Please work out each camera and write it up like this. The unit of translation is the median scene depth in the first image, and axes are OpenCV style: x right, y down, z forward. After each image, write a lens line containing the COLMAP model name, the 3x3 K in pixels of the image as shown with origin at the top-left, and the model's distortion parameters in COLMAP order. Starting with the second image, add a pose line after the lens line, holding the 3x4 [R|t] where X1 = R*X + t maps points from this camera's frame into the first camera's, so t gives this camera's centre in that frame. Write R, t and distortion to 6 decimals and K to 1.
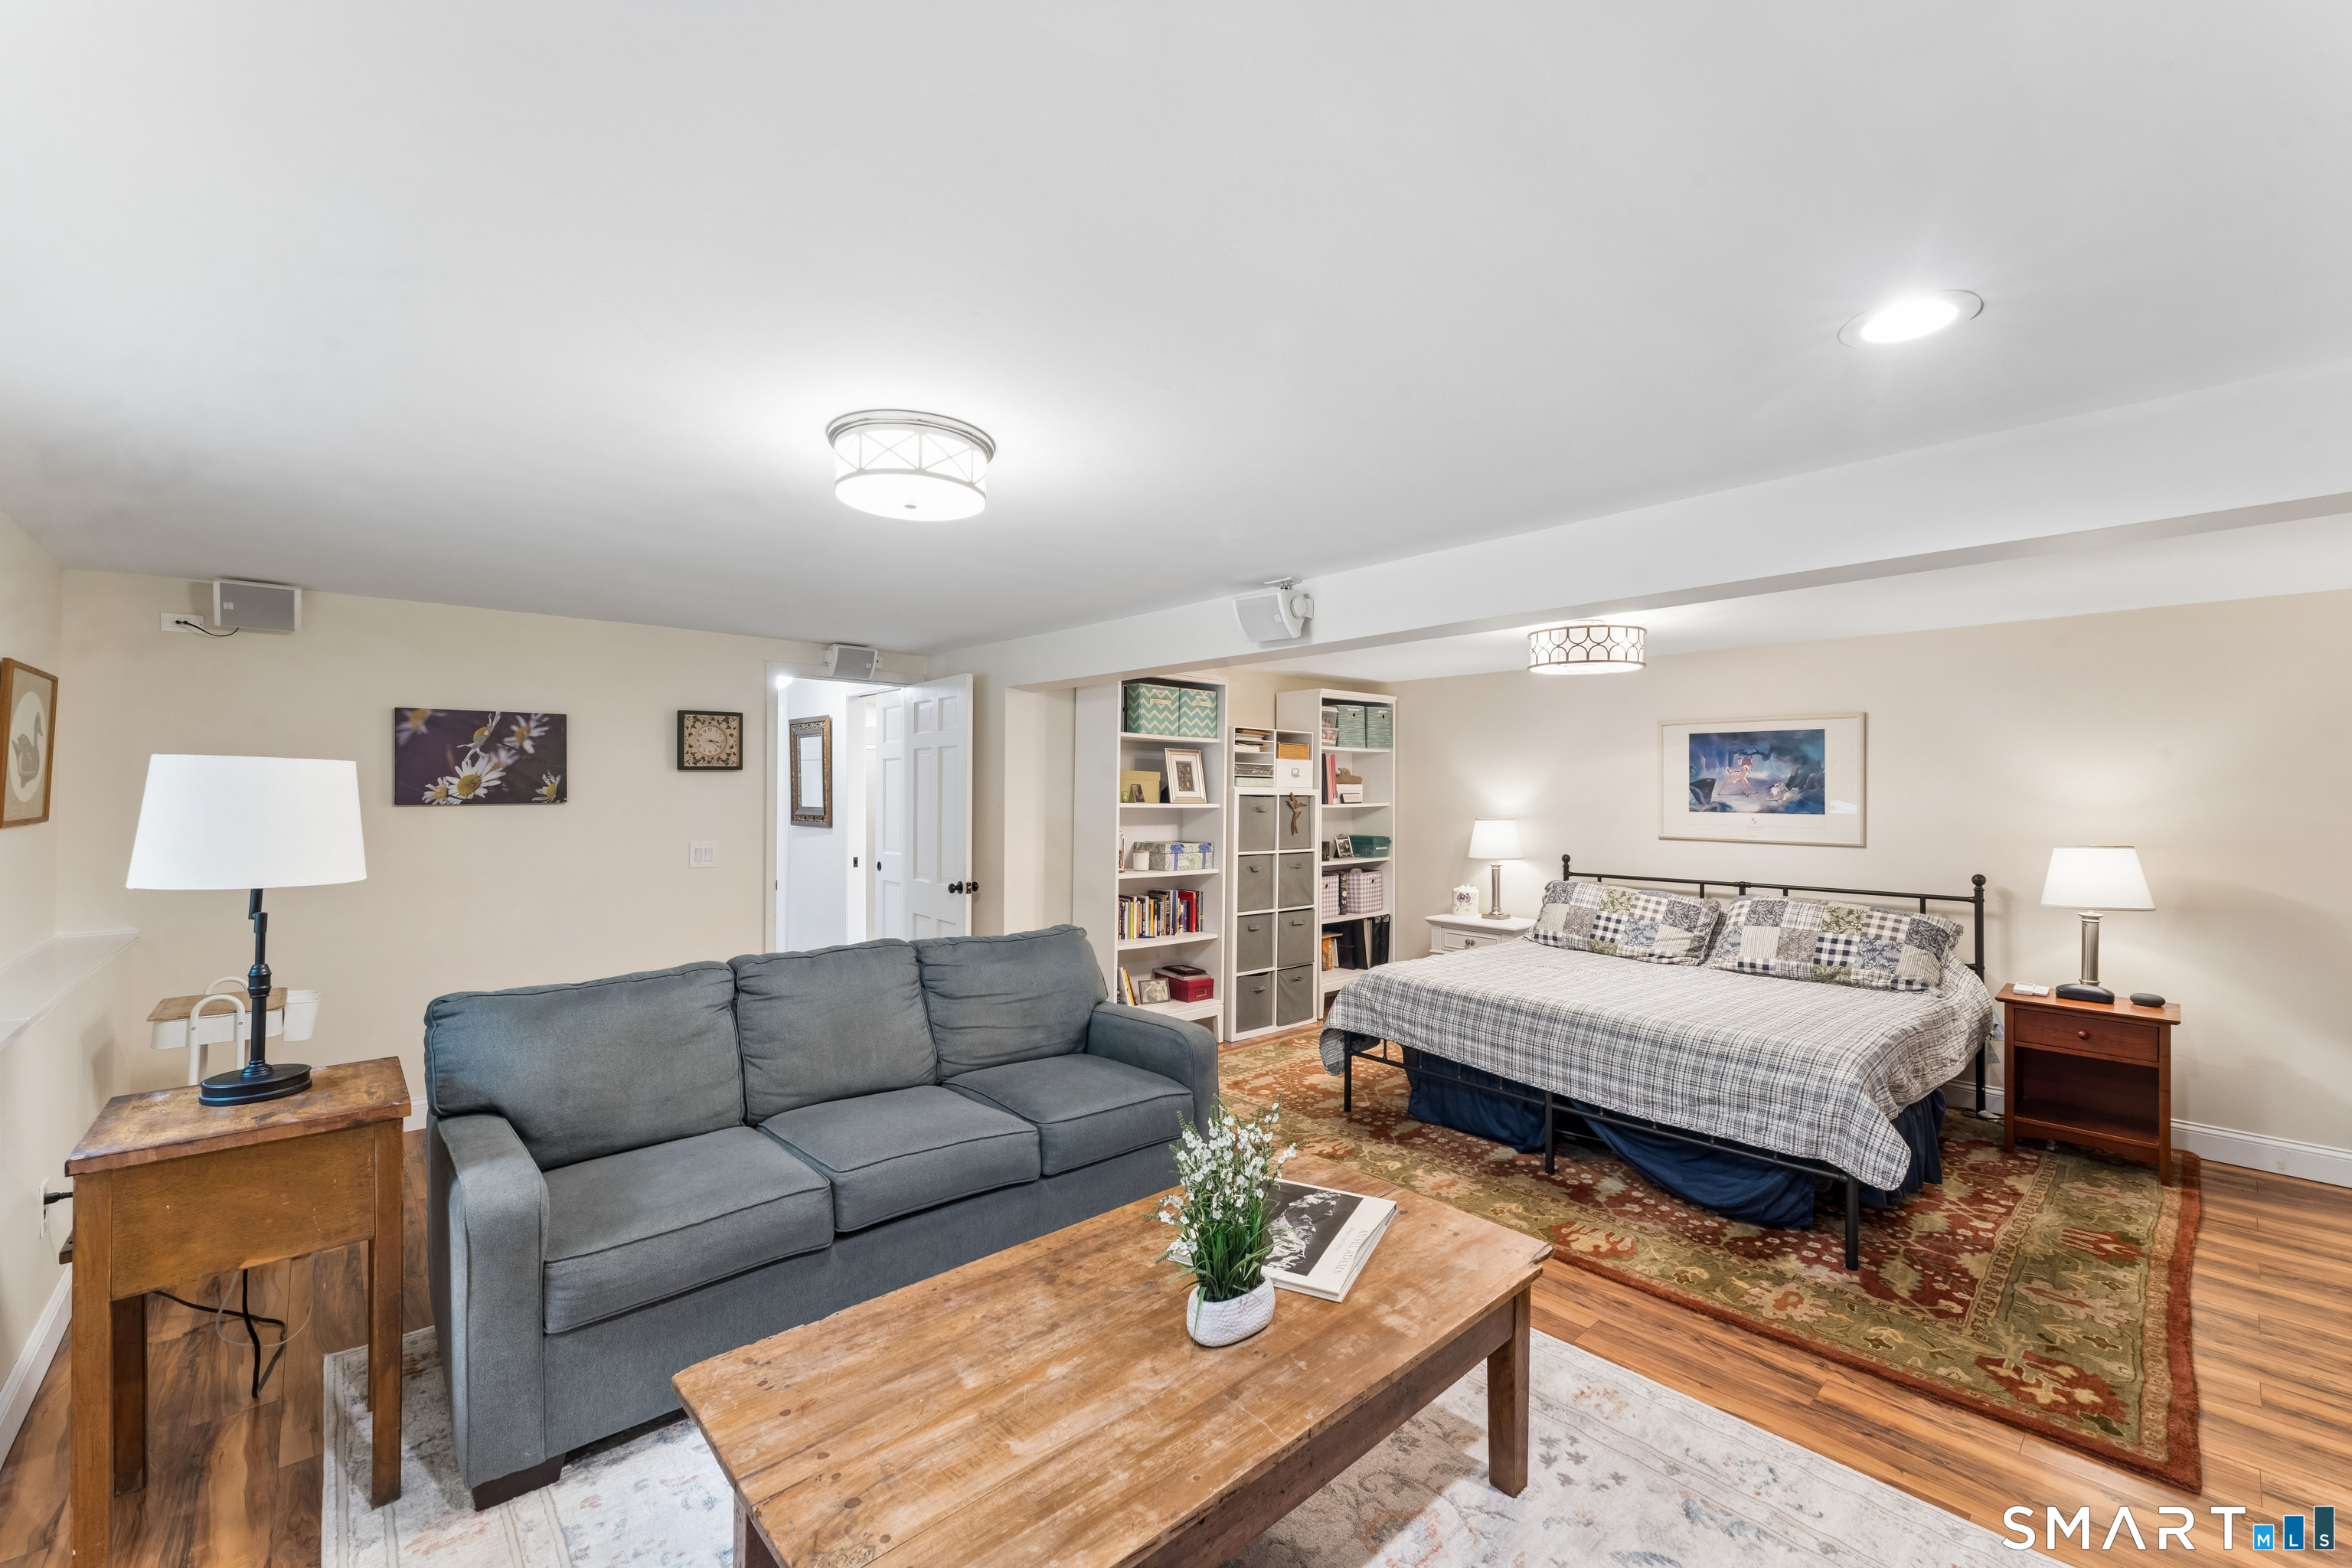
lens RADIAL K [[942.5, 0, 1180.1], [0, 942.5, 787.3], [0, 0, 1]] dist [-0.003950, 0.000000]
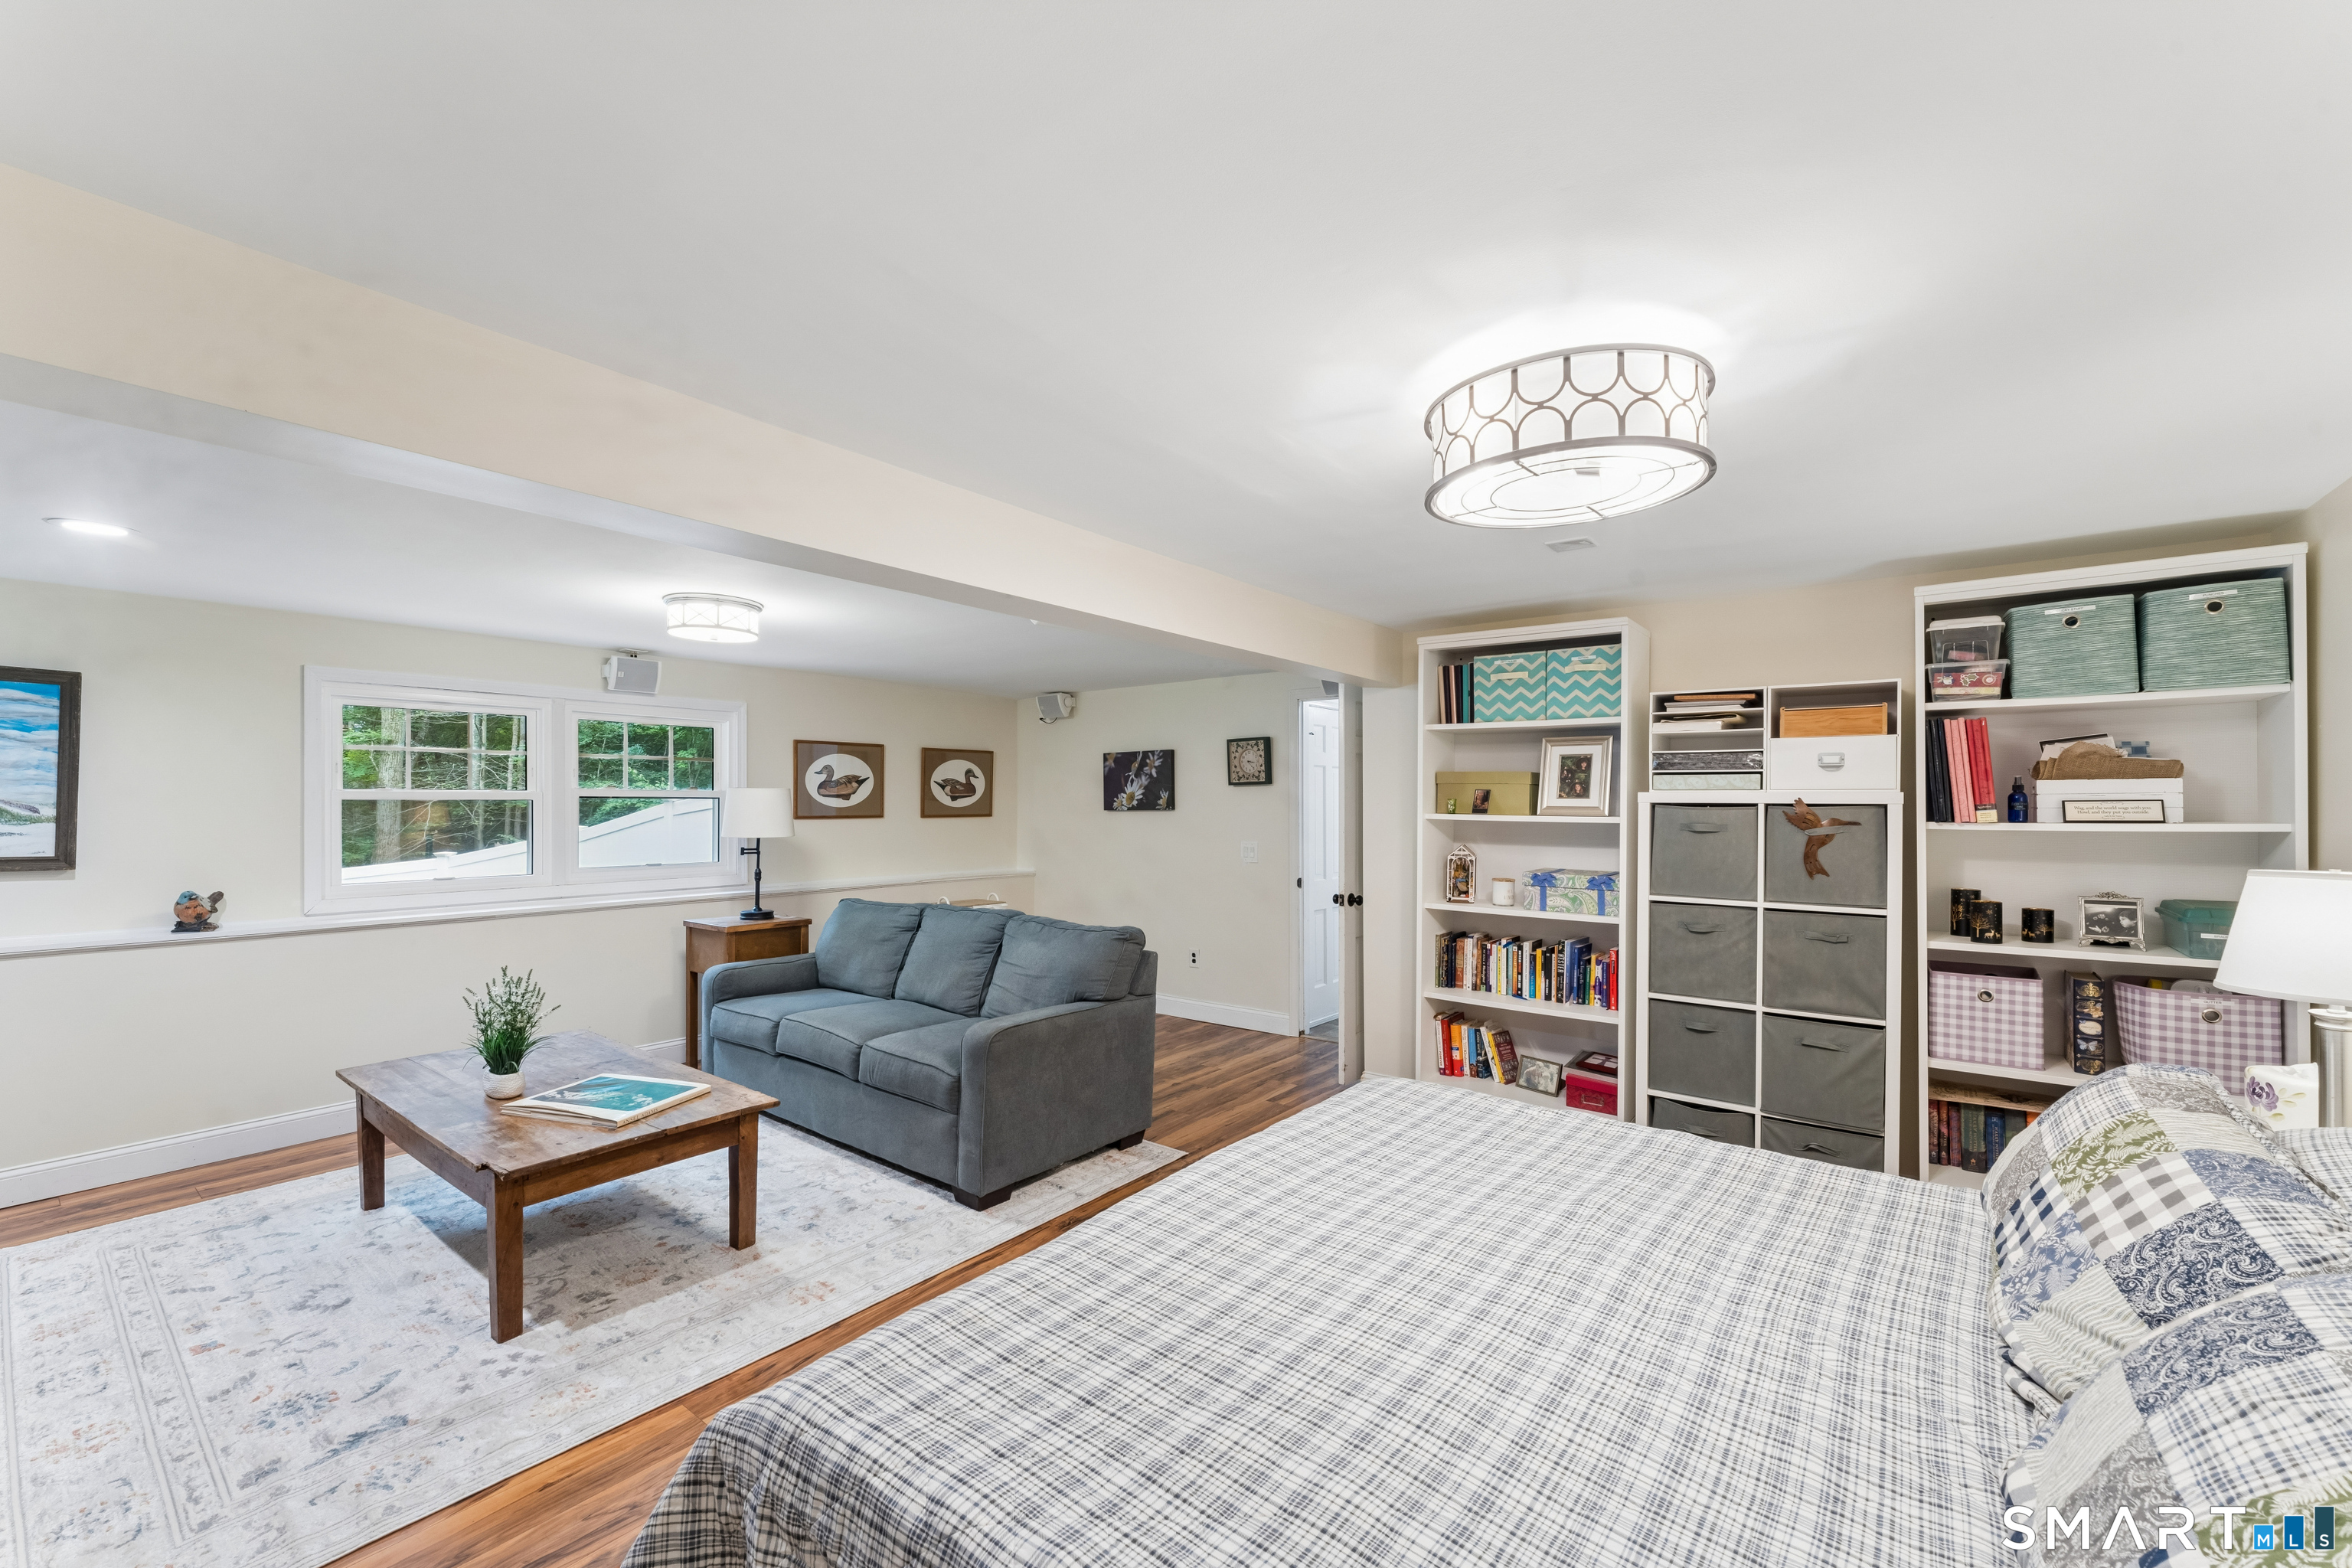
lens RADIAL K [[942.5, 0, 1178.2], [0, 942.5, 796.1], [0, 0, 1]] dist [-0.003950, 0.000000]
pose [[0.180328, -0.012942, -0.983521, 0.653665], [0.001860, 0.999916, -0.012817, 0.011379], [0.983605, 0.000482, 0.180337, 0.618252]]
